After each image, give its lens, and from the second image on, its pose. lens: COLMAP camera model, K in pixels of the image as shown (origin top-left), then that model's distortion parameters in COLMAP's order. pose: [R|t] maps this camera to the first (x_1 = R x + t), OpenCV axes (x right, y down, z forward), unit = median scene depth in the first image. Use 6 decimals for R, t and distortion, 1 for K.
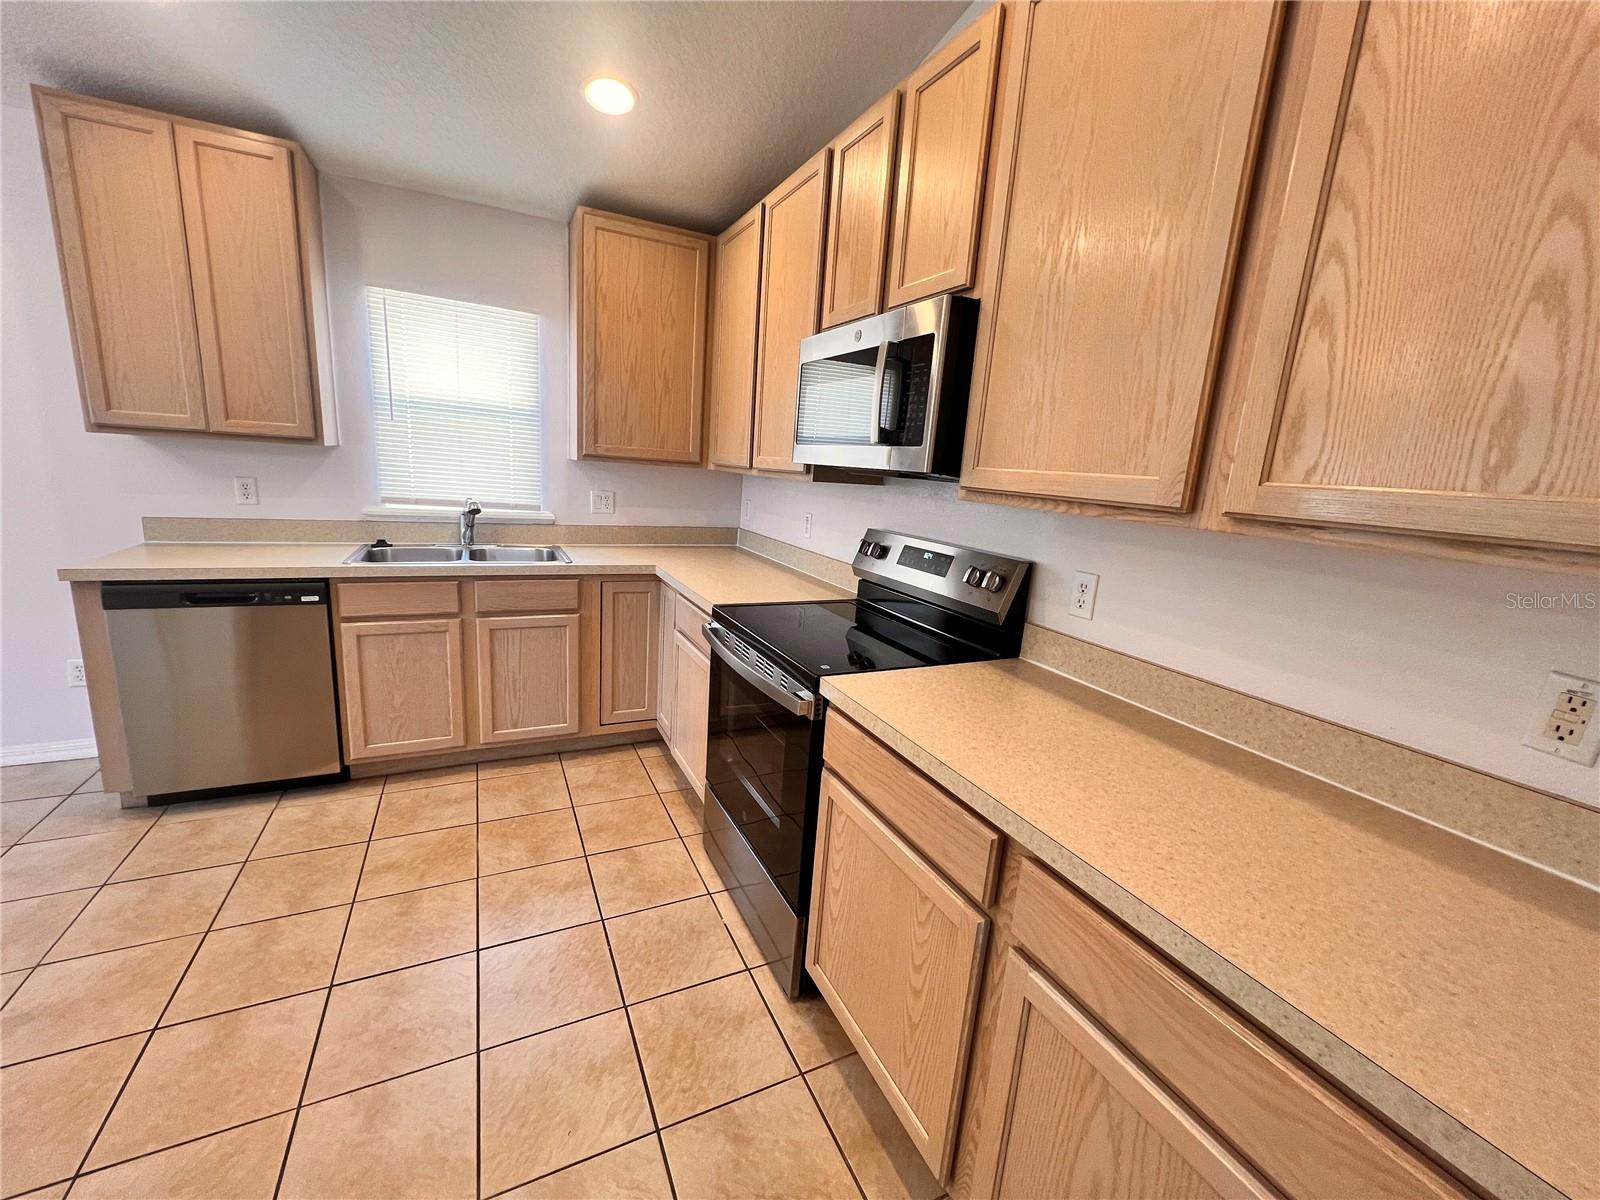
lens RADIAL K [[641.8, 0, 794.2], [0, 641.8, 600.5], [0, 0, 1]] dist [0.001209, 0.000493]
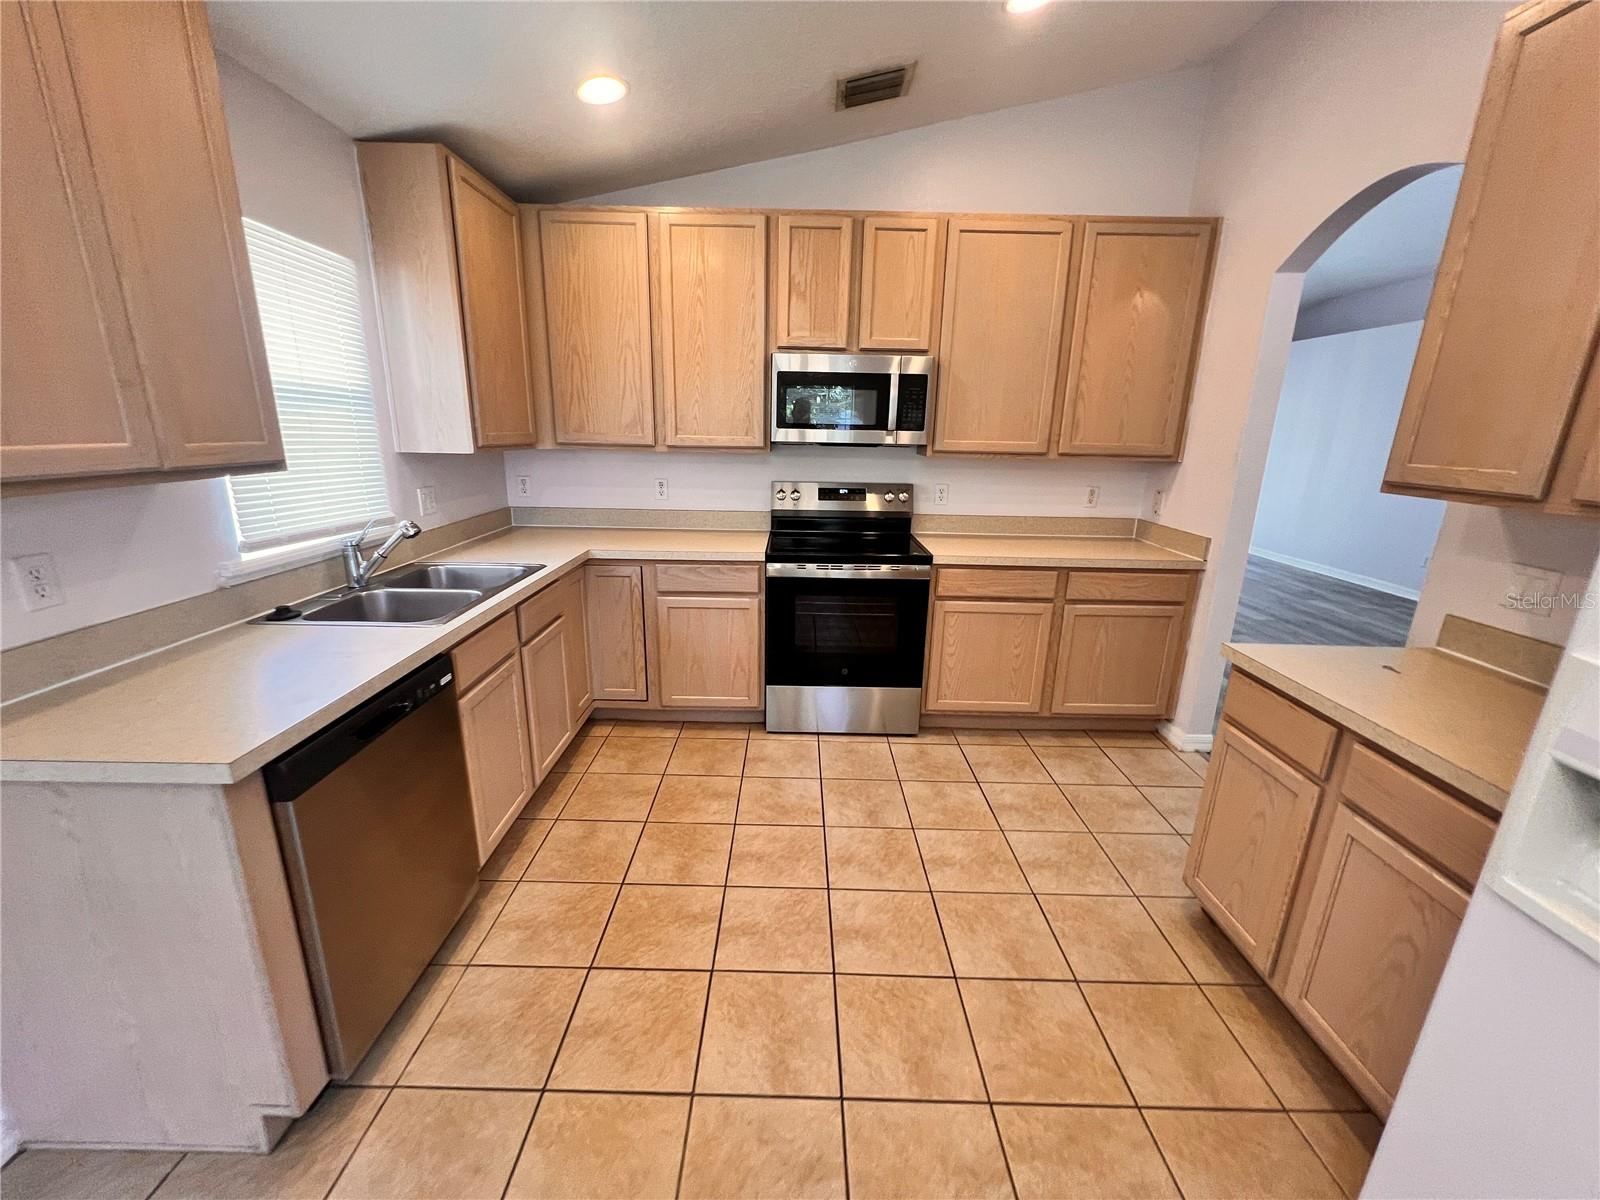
lens RADIAL K [[641.8, 0, 794.2], [0, 641.8, 600.5], [0, 0, 1]] dist [0.001209, 0.000493]
pose [[0.438234, -0.294770, 0.849154, -1.136646], [0.198614, 0.953104, 0.228354, -0.172479], [-0.876644, 0.068581, 0.476227, 0.278670]]
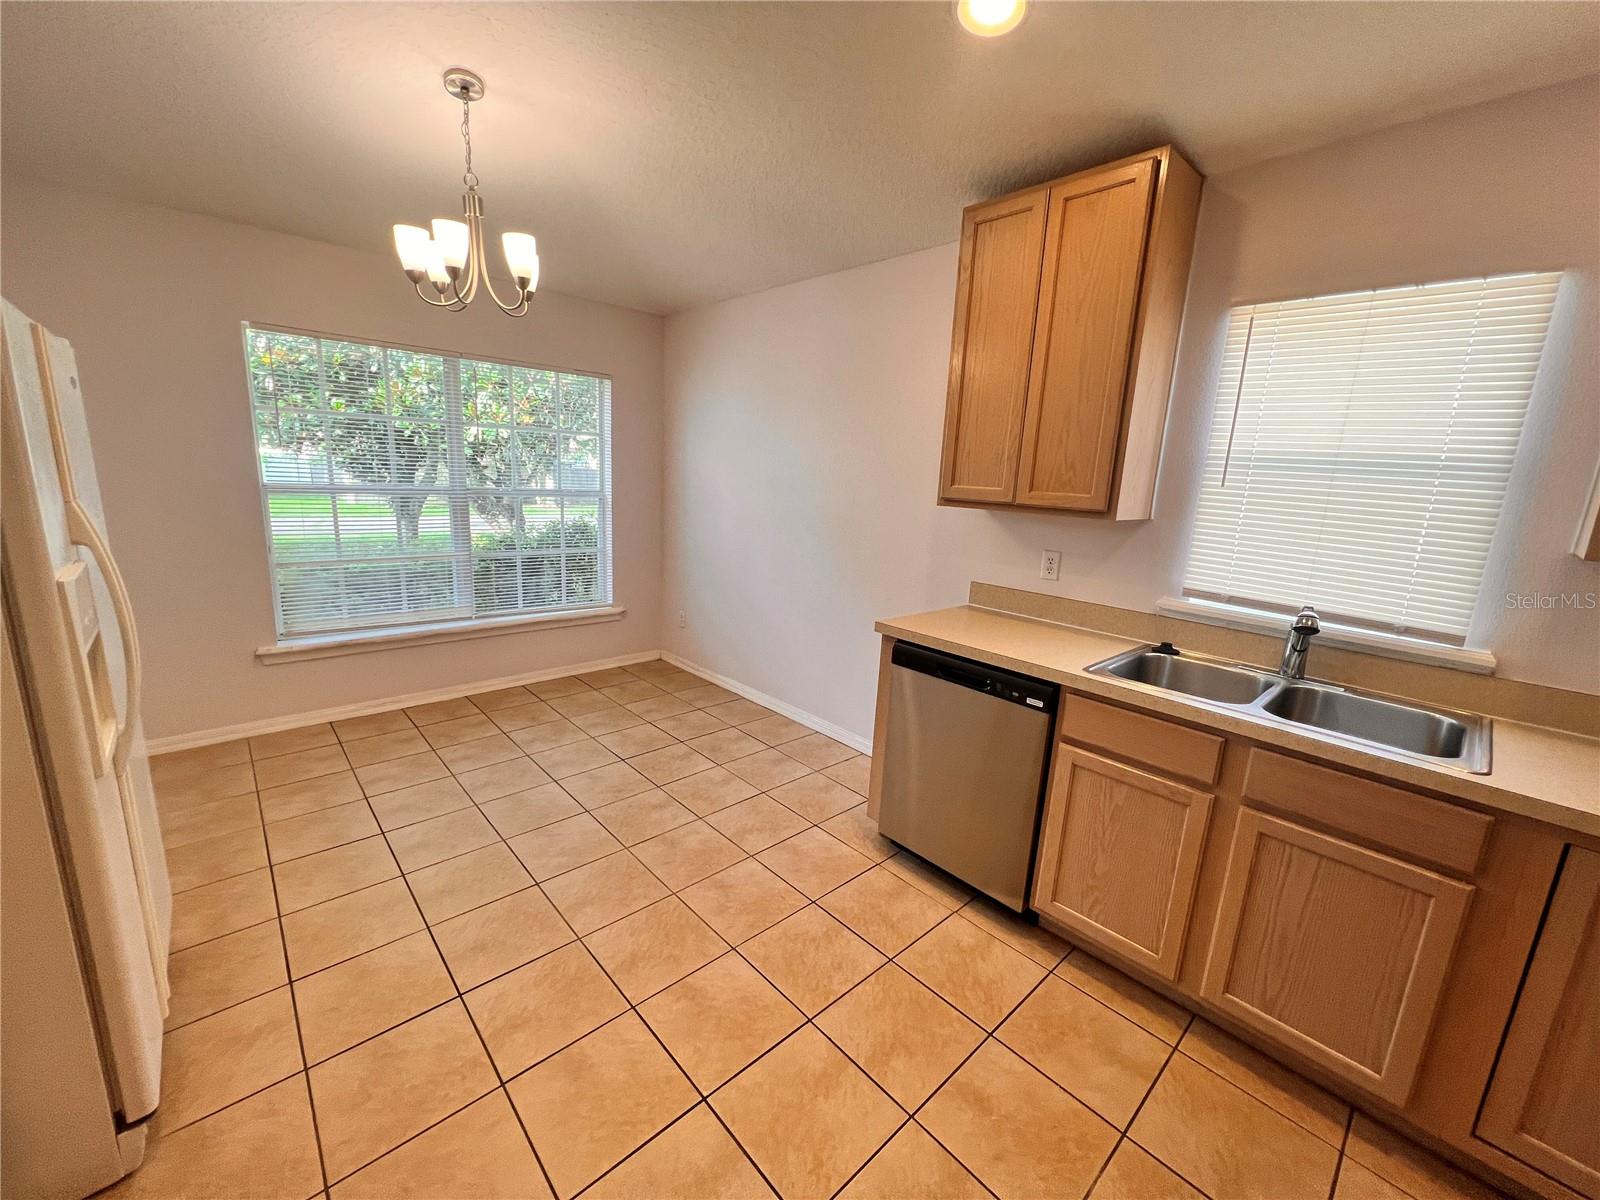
lens RADIAL K [[641.8, 0, 794.2], [0, 641.8, 600.5], [0, 0, 1]] dist [0.001209, 0.000493]
pose [[0.287900, 0.141803, -0.947104, -0.075747], [-0.230263, 0.970213, 0.075268, -0.117045], [0.929566, 0.196414, 0.311976, 0.412819]]
